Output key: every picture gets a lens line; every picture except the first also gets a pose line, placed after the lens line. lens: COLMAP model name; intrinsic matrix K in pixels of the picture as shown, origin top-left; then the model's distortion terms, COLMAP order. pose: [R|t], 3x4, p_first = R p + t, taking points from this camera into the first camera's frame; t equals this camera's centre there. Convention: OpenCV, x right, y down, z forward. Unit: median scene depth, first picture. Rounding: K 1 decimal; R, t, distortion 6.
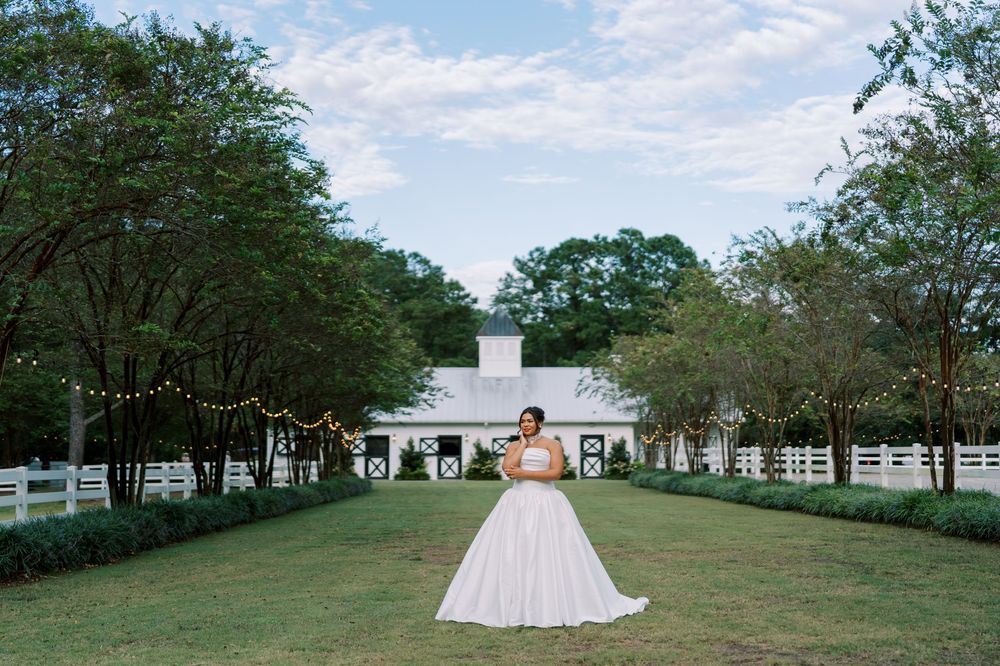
lens RADIAL K [[1487.2, 0, 499.0], [0, 1487.2, 307.6], [0, 0, 1]] dist [-0.052852, 0.061696]
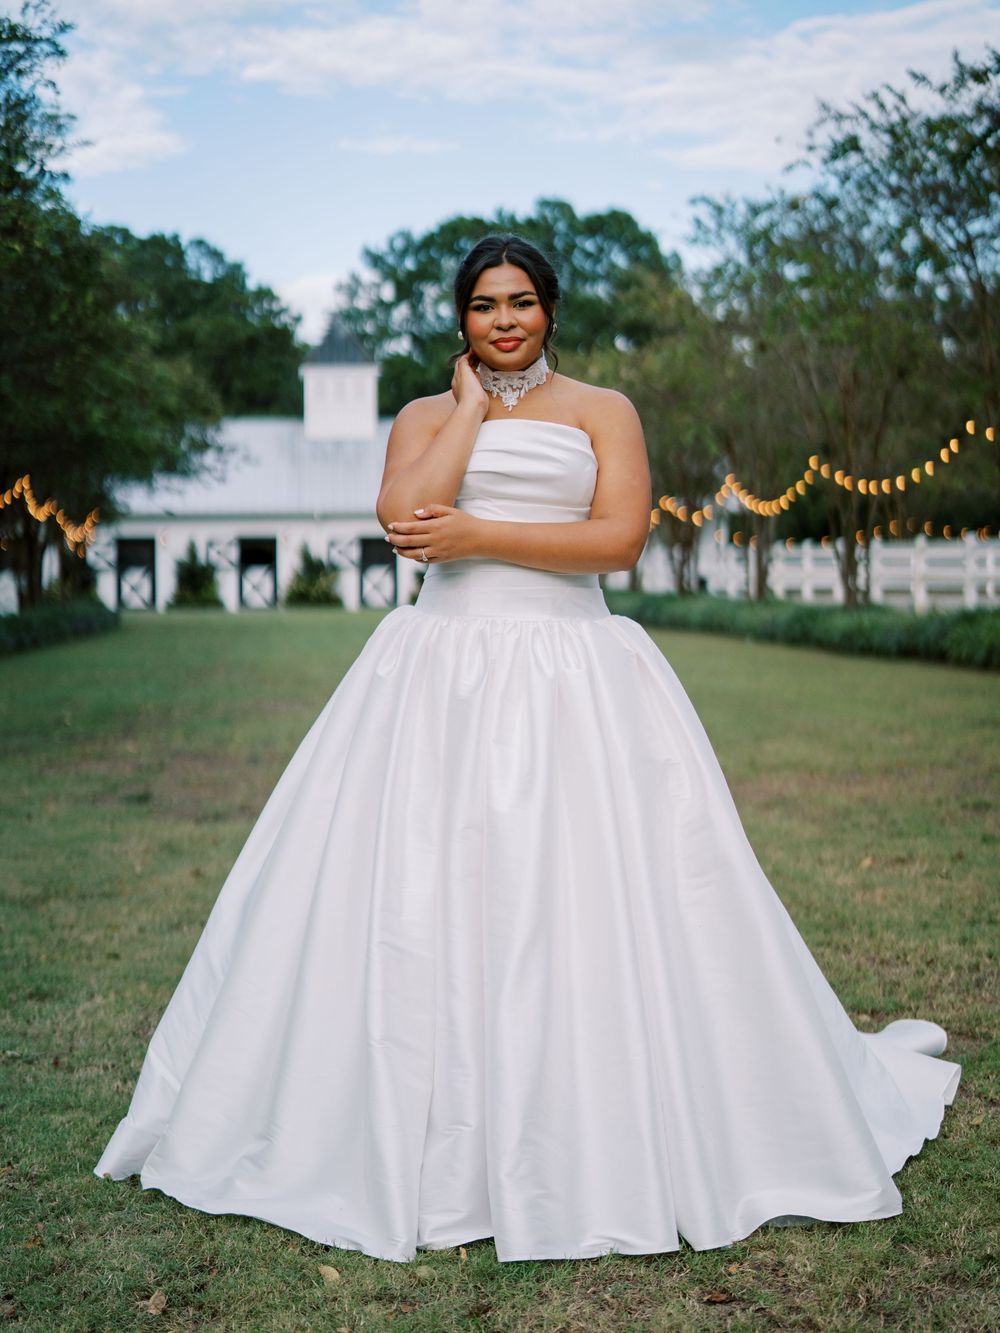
lens RADIAL K [[2171.6, 0, 496.1], [0, 2171.6, 745.6], [0, 0, 1]] dist [-0.038682, 0.087517]
pose [[0.997367, -0.010528, 0.071757, -0.000802], [-0.002279, 0.984371, 0.176094, 0.015022], [-0.072489, -0.175794, 0.981755, 0.117486]]
